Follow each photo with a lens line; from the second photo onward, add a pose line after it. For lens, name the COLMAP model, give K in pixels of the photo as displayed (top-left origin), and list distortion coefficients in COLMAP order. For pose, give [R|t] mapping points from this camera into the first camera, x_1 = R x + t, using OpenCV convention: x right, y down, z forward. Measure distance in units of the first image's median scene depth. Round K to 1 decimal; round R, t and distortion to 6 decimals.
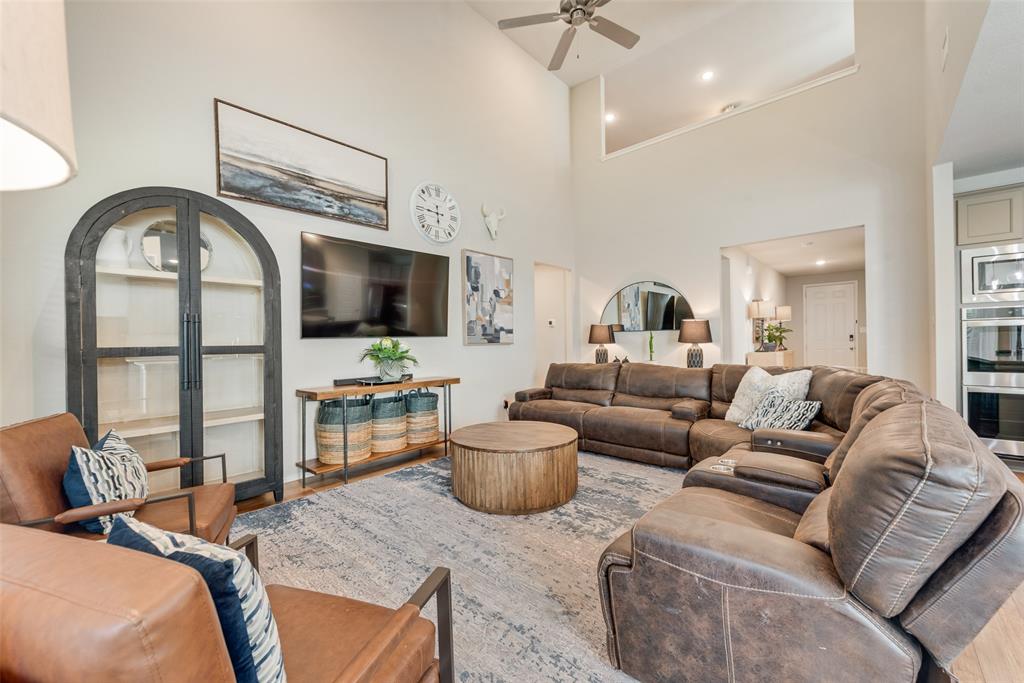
lens RADIAL K [[406.4, 0, 509.7], [0, 406.4, 344.5], [0, 0, 1]] dist [0.001311, -0.000223]
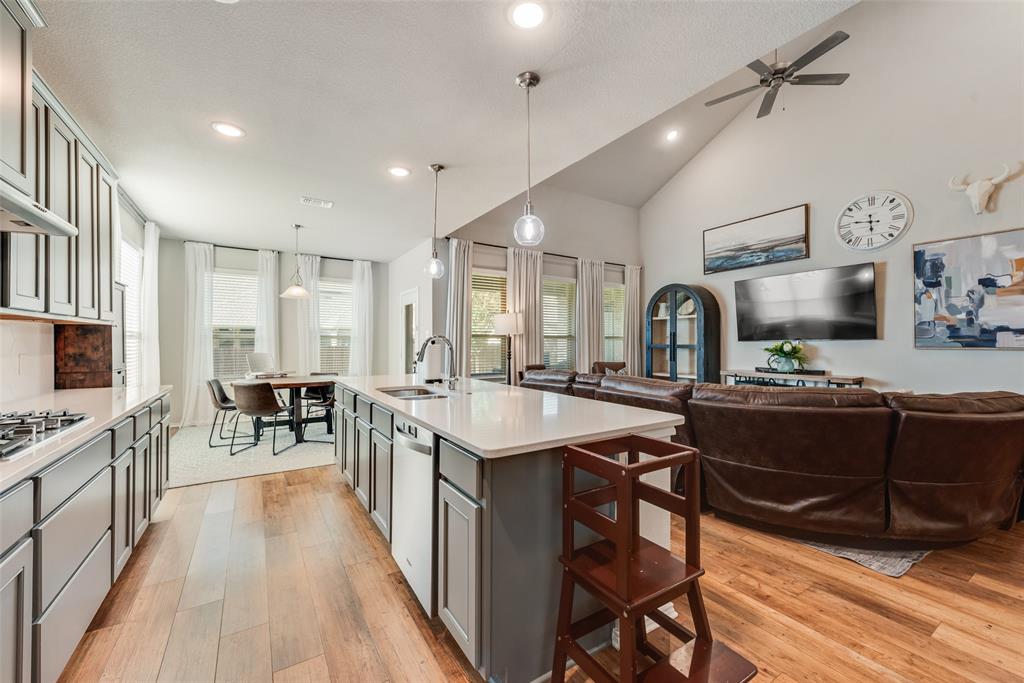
lens RADIAL K [[406.4, 0, 509.7], [0, 406.4, 344.5], [0, 0, 1]] dist [0.001311, -0.000223]
pose [[-0.269711, 0.019085, -0.962752, 1.082275], [-0.001668, 0.999793, 0.020286, -0.026555], [0.962940, 0.007077, -0.269623, 0.389578]]
